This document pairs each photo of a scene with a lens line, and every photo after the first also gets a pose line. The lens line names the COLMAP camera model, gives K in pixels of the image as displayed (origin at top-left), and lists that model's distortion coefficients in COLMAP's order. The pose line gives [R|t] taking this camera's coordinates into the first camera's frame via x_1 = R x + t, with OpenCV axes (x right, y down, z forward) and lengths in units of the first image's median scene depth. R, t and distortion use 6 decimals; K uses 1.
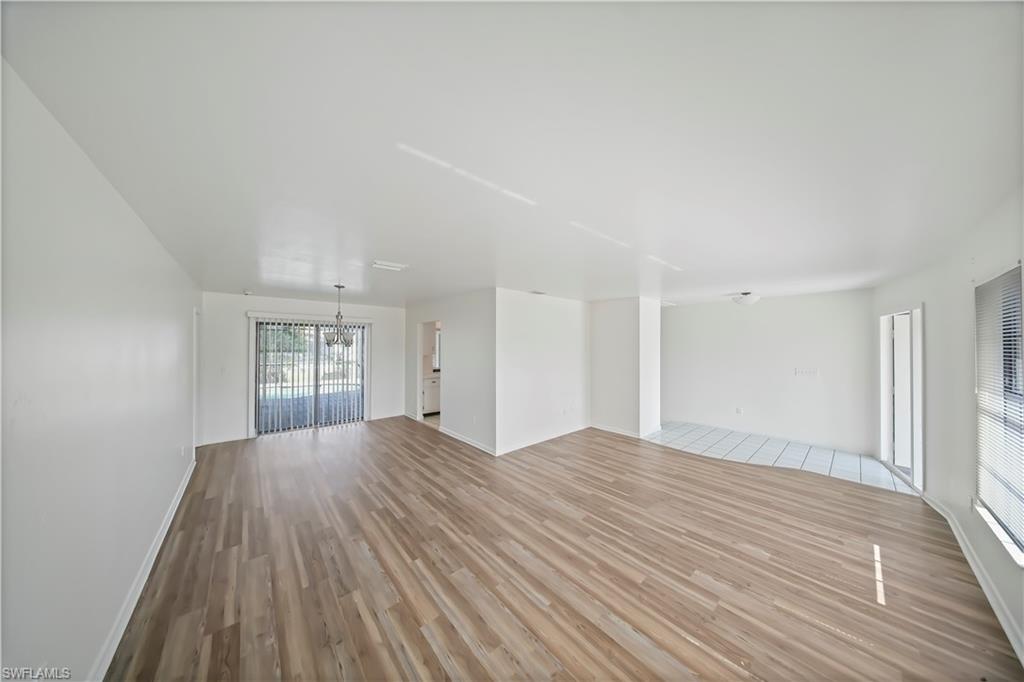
lens RADIAL K [[310.0, 0, 512.9], [0, 310.0, 346.0], [0, 0, 1]] dist [-0.000282, -0.000151]
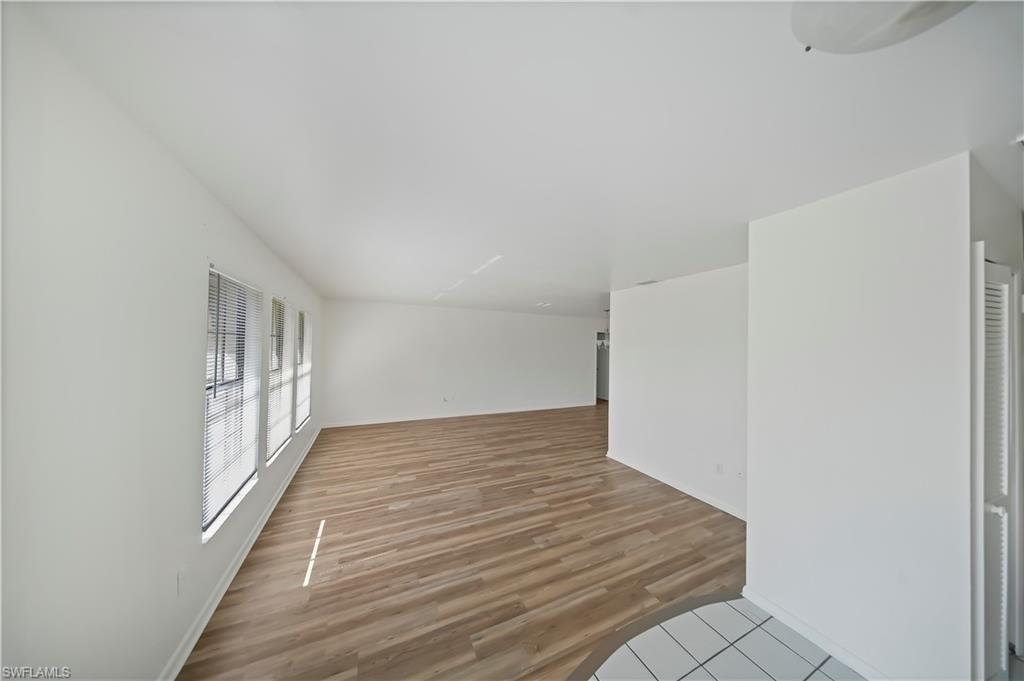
lens RADIAL K [[310.0, 0, 512.9], [0, 310.0, 345.5], [0, 0, 1]] dist [-0.000282, -0.000151]
pose [[-0.299295, -0.011784, -0.954088, 1.542056], [-0.029026, 0.999573, -0.003241, 0.000881], [0.953719, 0.026723, -0.299509, 1.501285]]
